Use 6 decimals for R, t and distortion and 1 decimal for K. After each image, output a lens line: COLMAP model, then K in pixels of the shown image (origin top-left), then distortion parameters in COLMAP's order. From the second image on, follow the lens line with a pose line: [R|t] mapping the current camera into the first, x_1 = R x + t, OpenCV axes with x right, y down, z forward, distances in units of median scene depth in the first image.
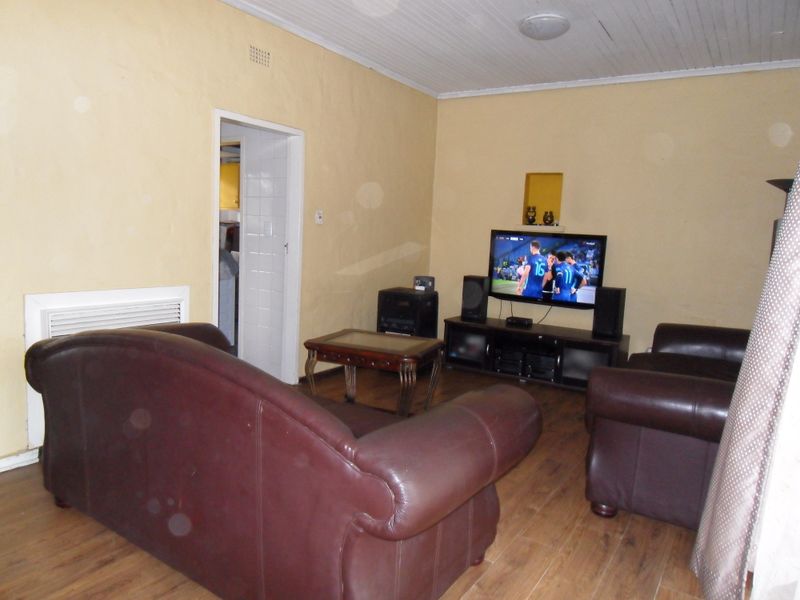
lens RADIAL K [[558.6, 0, 396.4], [0, 558.6, 307.0], [0, 0, 1]] dist [-0.002526, -0.011807]
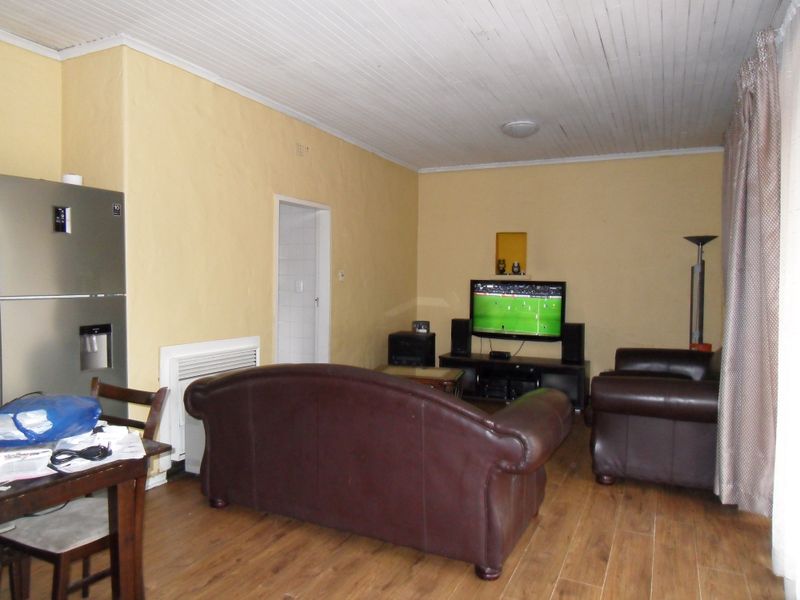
lens RADIAL K [[558.6, 0, 396.4], [0, 558.6, 307.0], [0, 0, 1]] dist [-0.002526, -0.011807]
pose [[0.991017, -0.039916, 0.127641, -0.178866], [0.050295, 0.995593, -0.079153, 0.009202], [-0.123919, 0.084861, 0.988657, -0.204399]]
